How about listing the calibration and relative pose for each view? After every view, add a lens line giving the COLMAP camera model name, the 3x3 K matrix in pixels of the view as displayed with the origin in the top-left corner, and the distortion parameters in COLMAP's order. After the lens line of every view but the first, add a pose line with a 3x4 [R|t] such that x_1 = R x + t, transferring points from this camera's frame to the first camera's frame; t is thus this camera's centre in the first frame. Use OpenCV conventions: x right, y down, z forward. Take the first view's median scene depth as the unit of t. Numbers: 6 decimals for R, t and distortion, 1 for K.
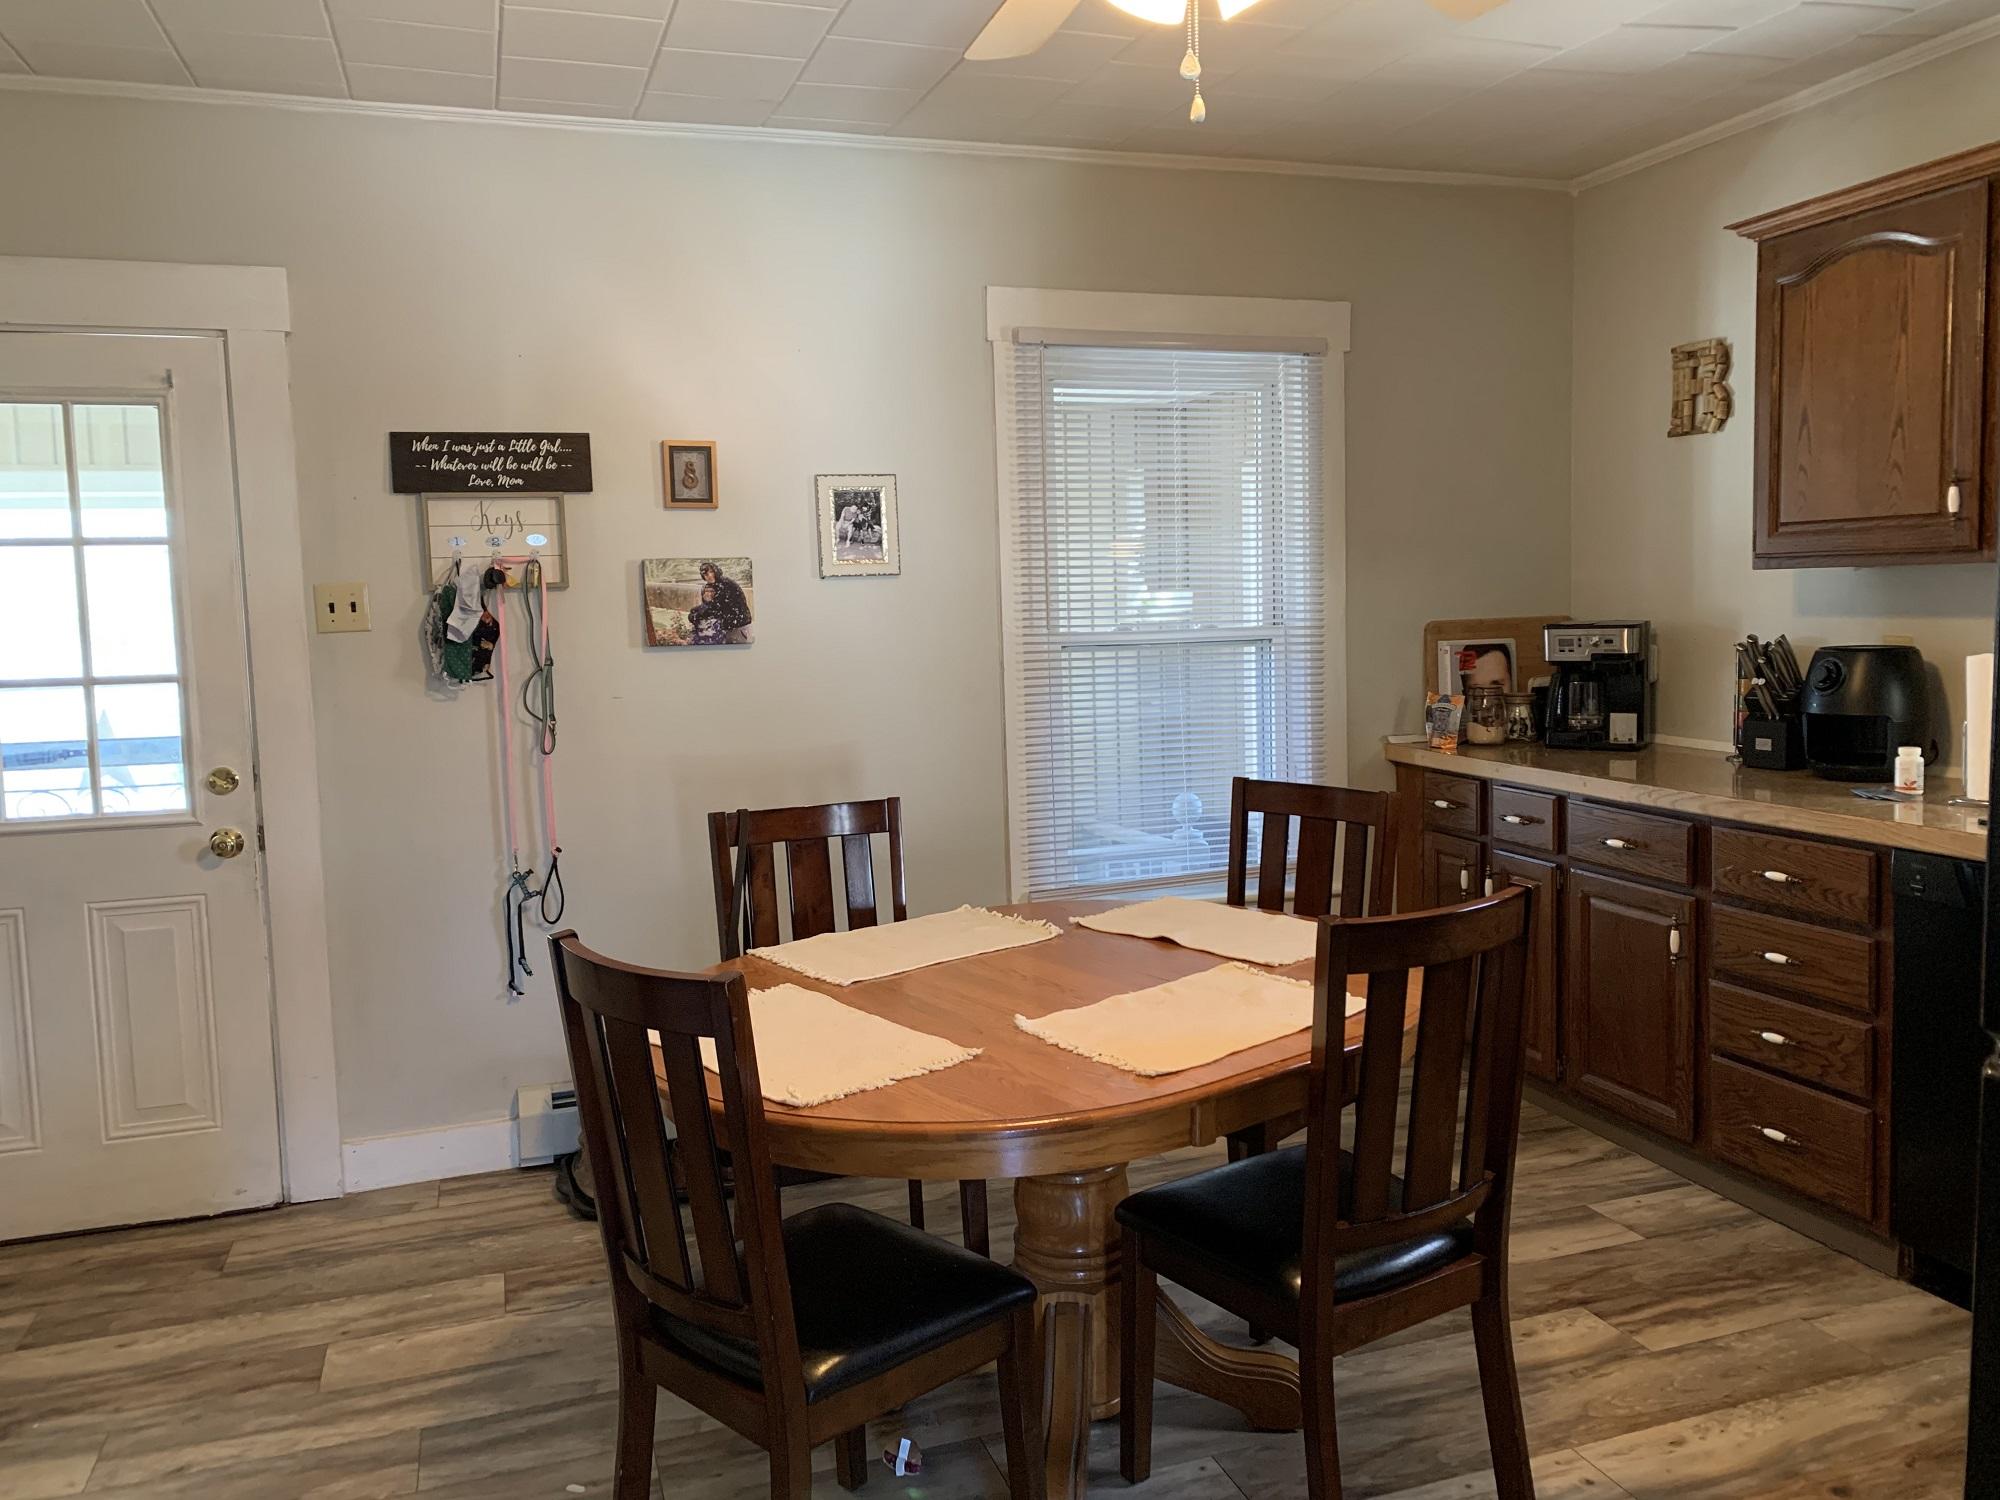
lens RADIAL K [[1506.3, 0, 1007.4], [0, 1506.3, 737.3], [0, 0, 1]] dist [0.091869, -0.138444]
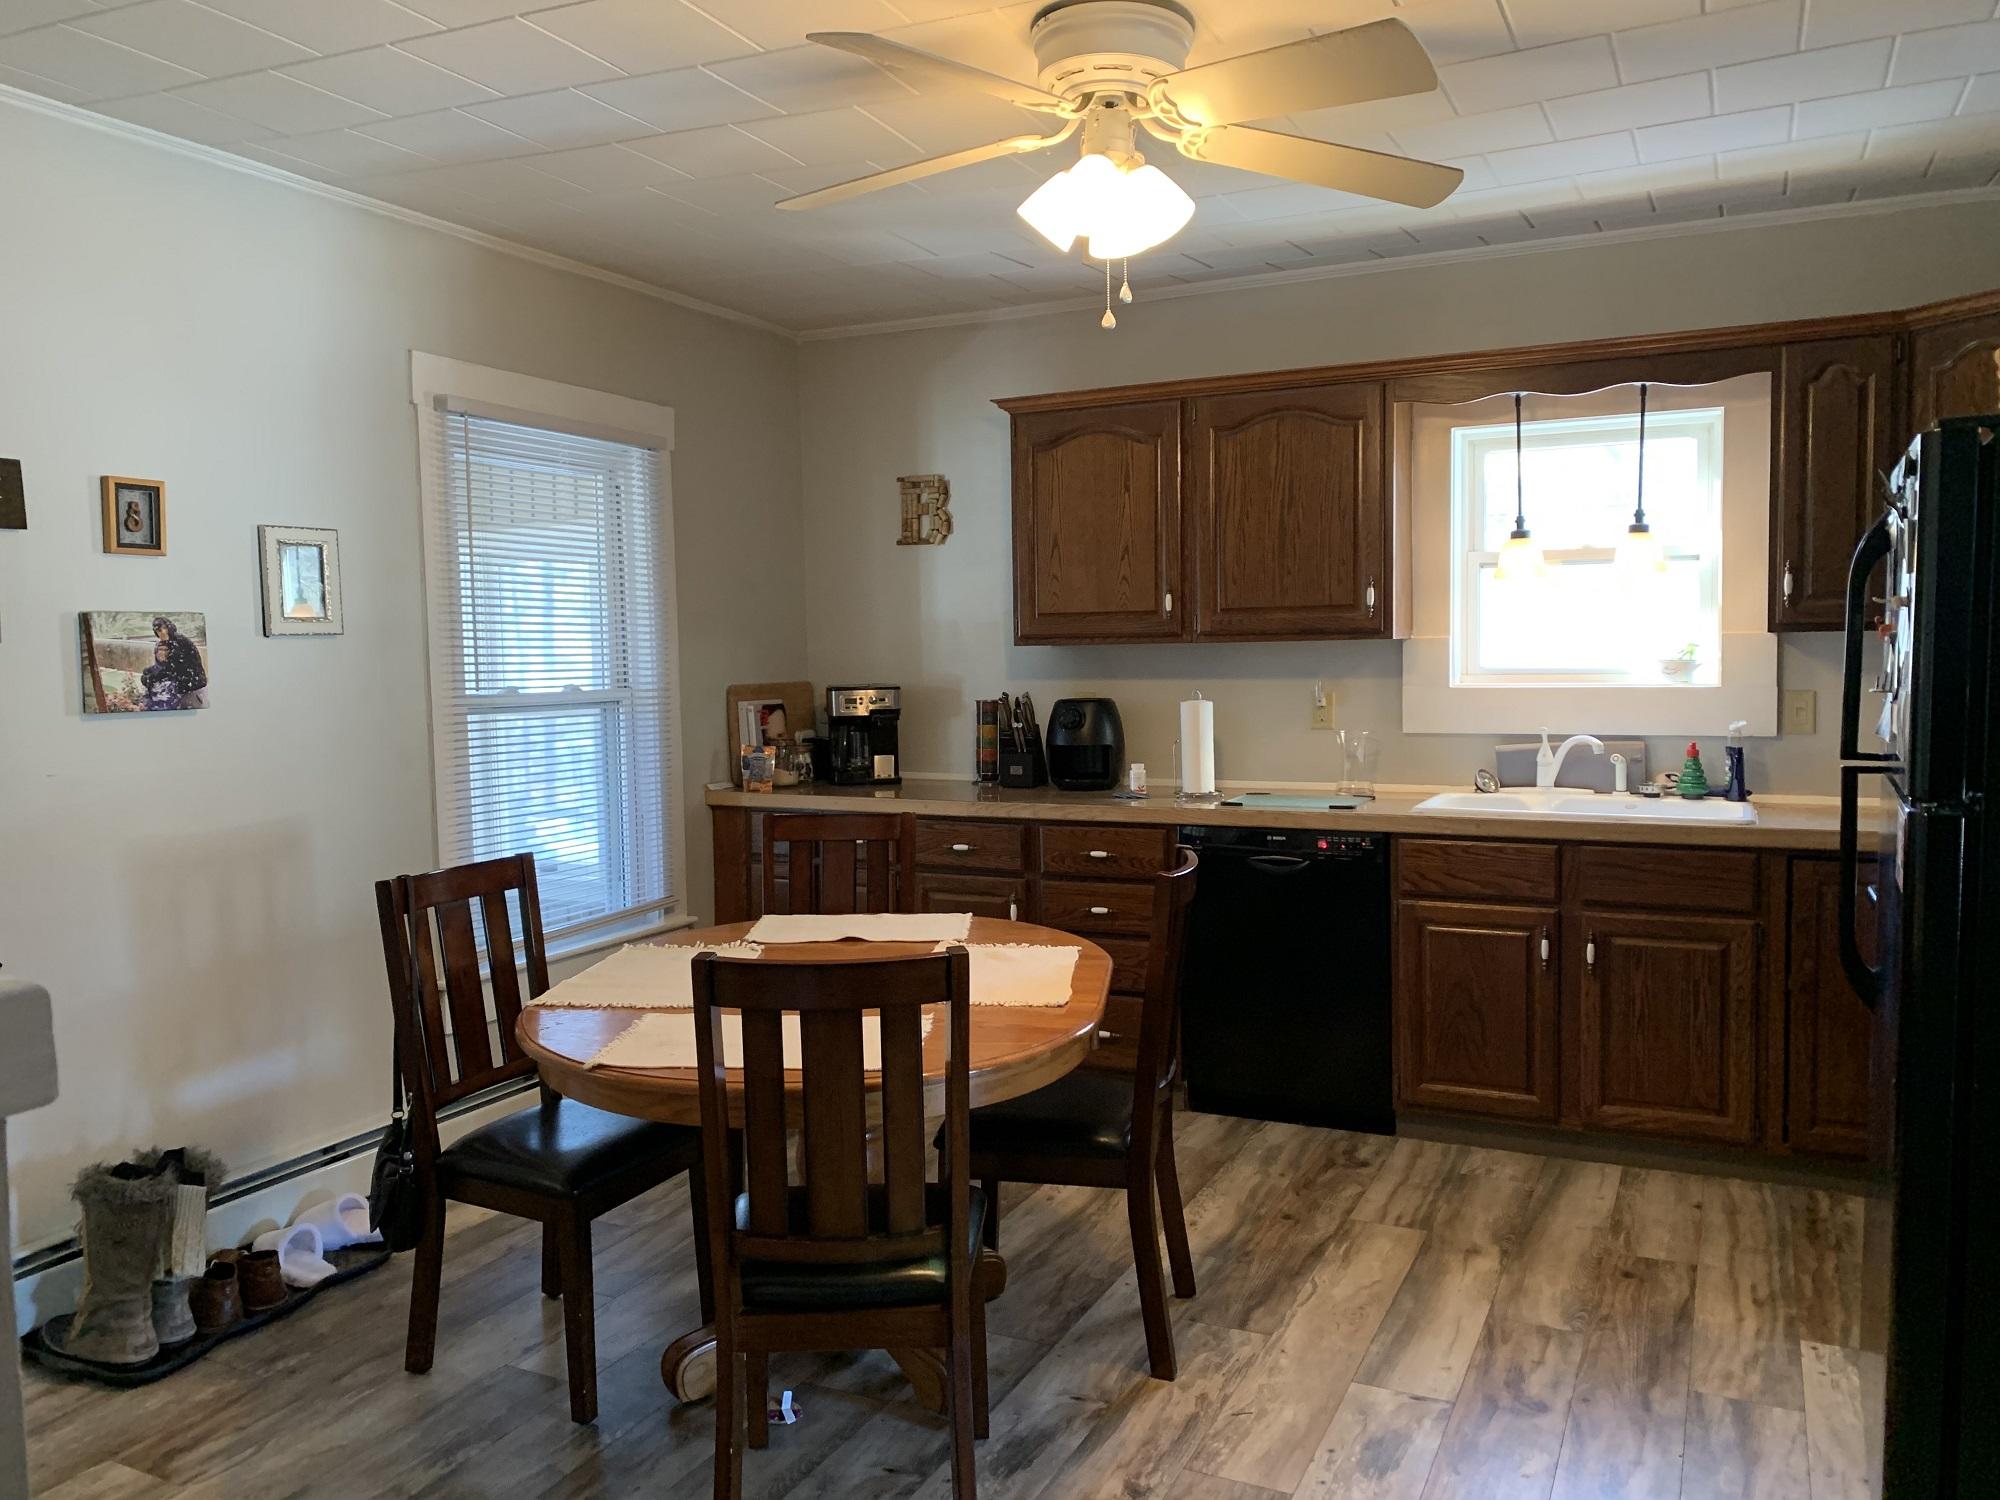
lens RADIAL K [[1506.3, 0, 1007.4], [0, 1506.3, 737.3], [0, 0, 1]] dist [0.091869, -0.138444]
pose [[0.700191, -0.028622, 0.713382, -0.486390], [0.064325, 0.997661, -0.023108, 0.005840], [-0.711052, 0.062068, 0.700395, 0.036465]]
